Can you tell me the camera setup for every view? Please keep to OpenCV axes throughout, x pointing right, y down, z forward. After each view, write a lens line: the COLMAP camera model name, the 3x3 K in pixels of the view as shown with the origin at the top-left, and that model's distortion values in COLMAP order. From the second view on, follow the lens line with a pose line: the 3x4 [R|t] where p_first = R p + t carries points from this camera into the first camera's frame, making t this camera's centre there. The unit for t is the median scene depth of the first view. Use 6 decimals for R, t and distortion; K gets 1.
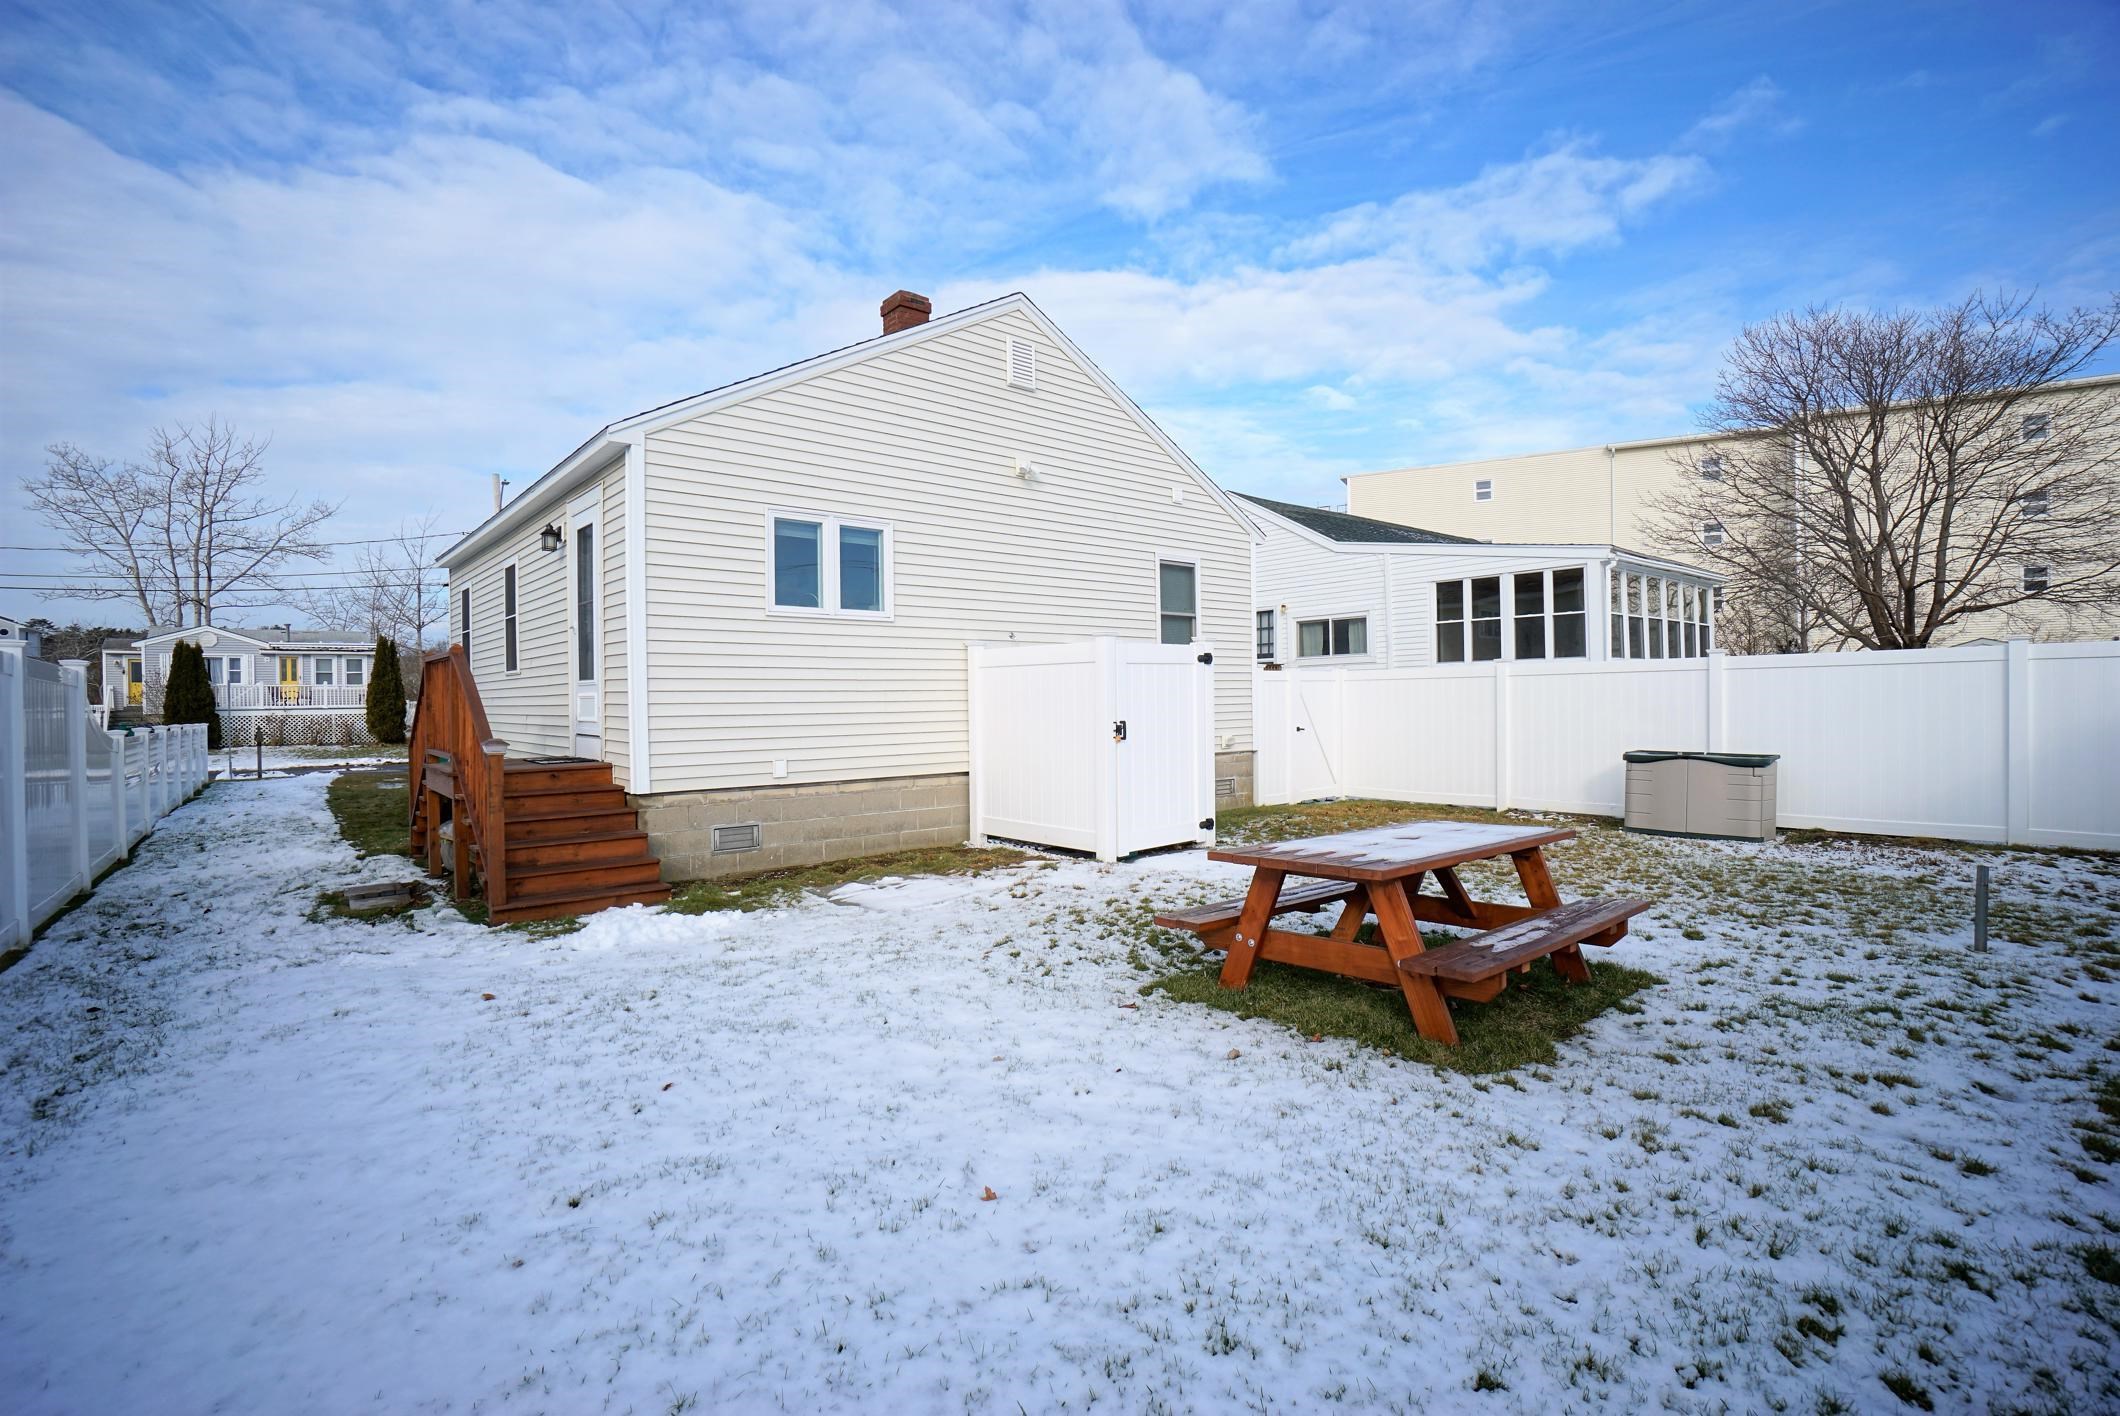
lens RADIAL K [[974.1, 0, 1038.0], [0, 974.1, 705.7], [0, 0, 1]] dist [-0.065019, 0.024755]
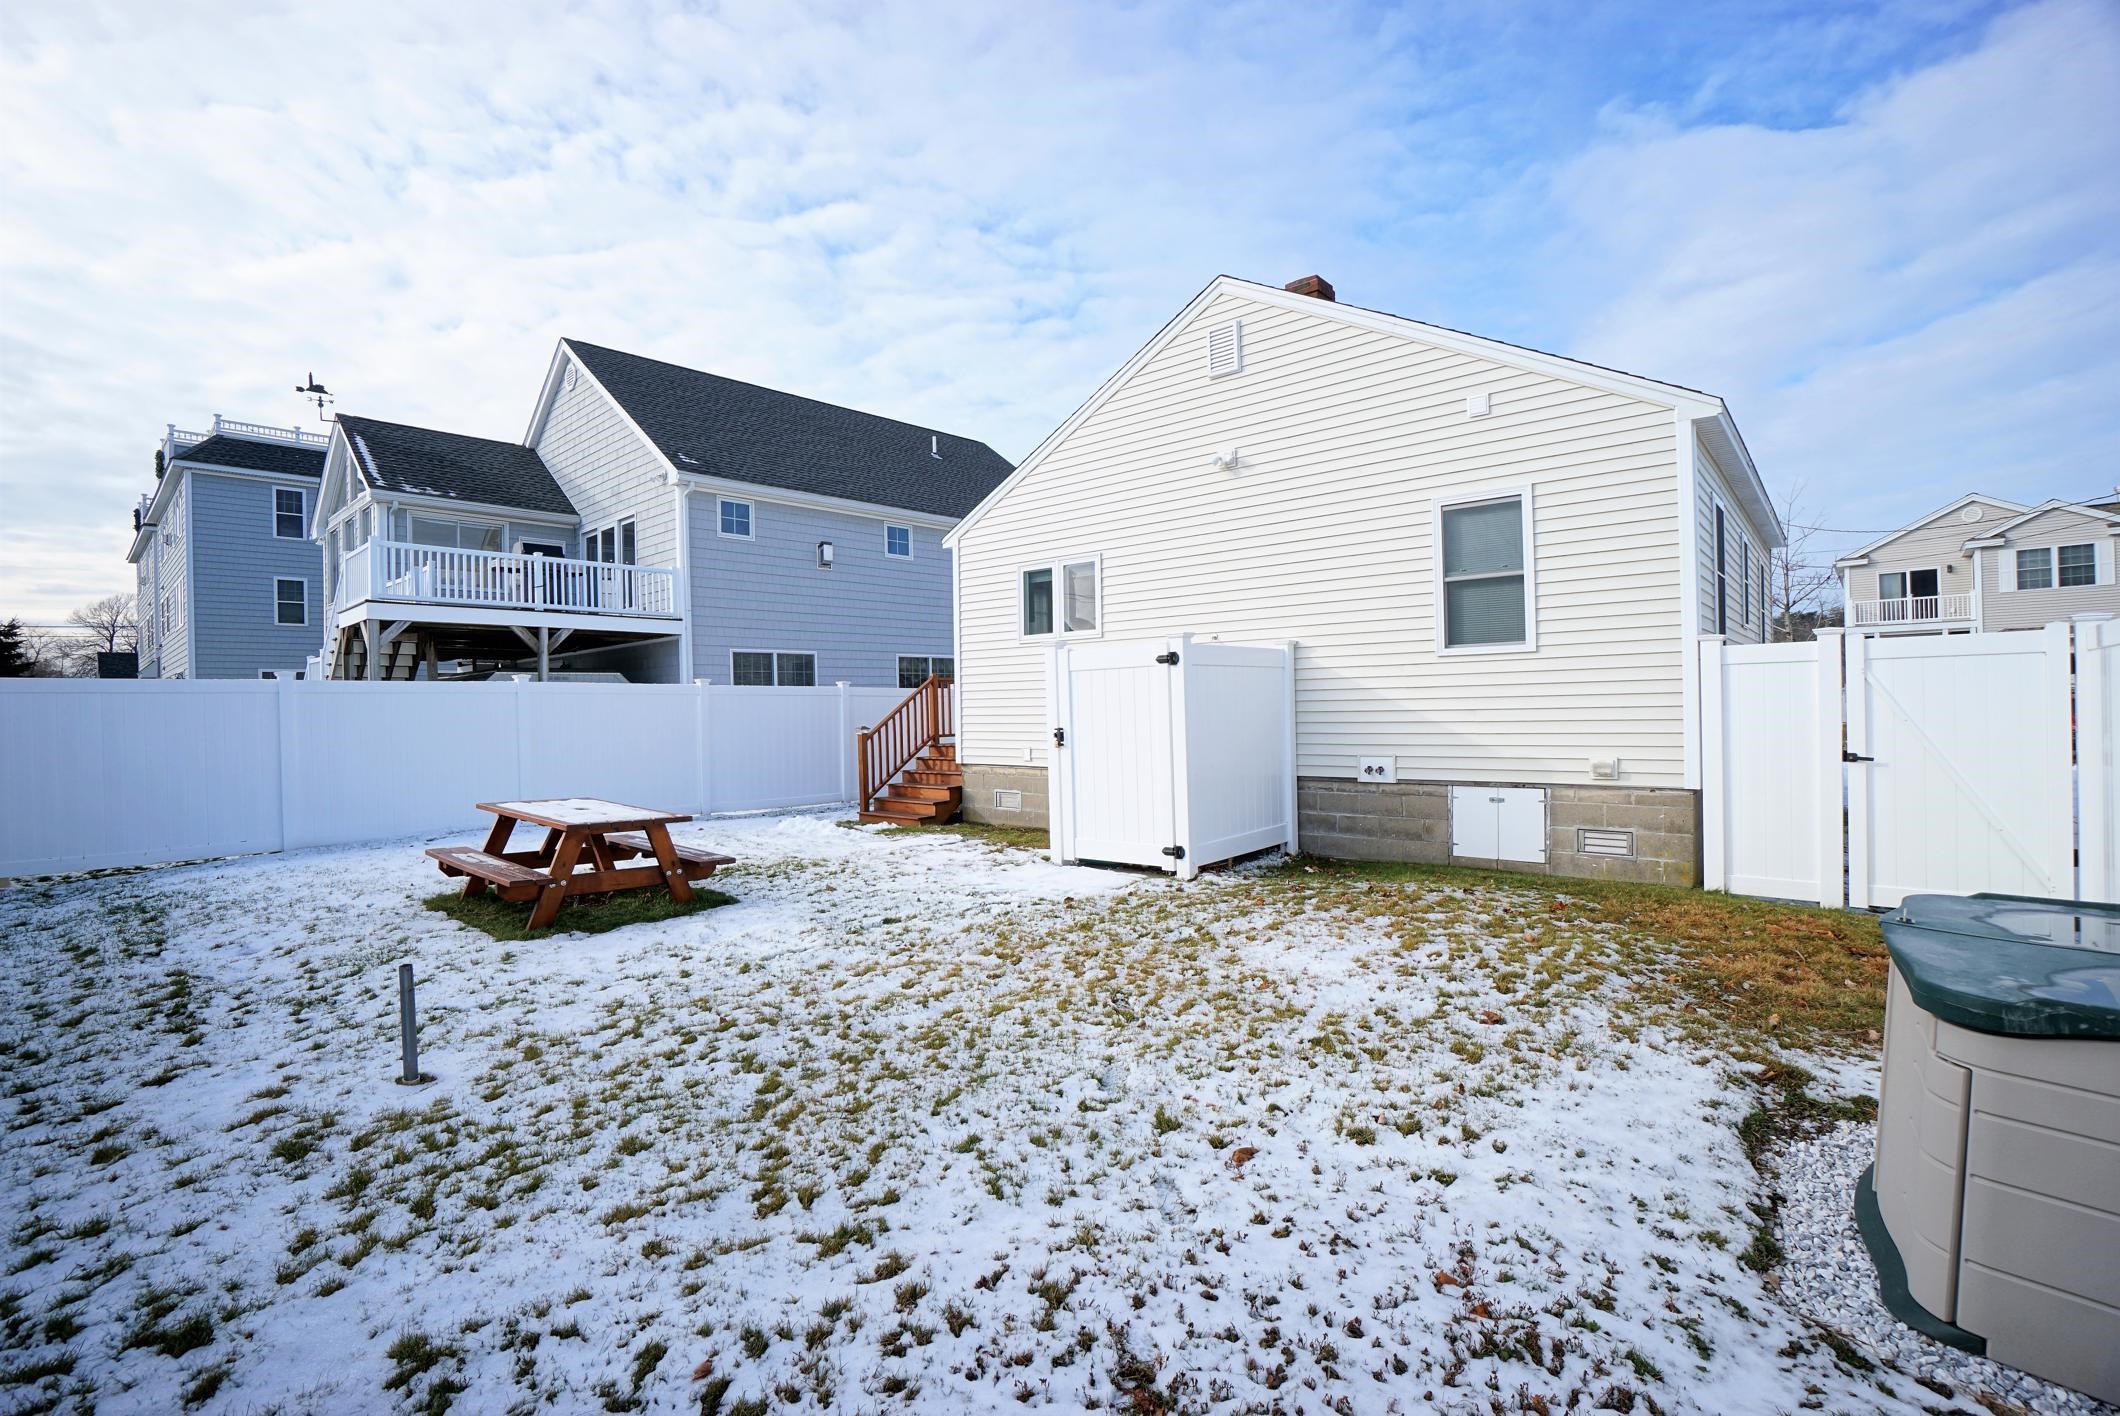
lens RADIAL K [[974.1, 0, 1038.0], [0, 974.1, 705.7], [0, 0, 1]] dist [-0.065019, 0.024755]
pose [[0.151640, -0.003367, -0.988430, 0.888300], [0.011824, 0.999929, -0.001592, -0.005010], [0.988365, -0.011446, 0.151669, 0.673172]]
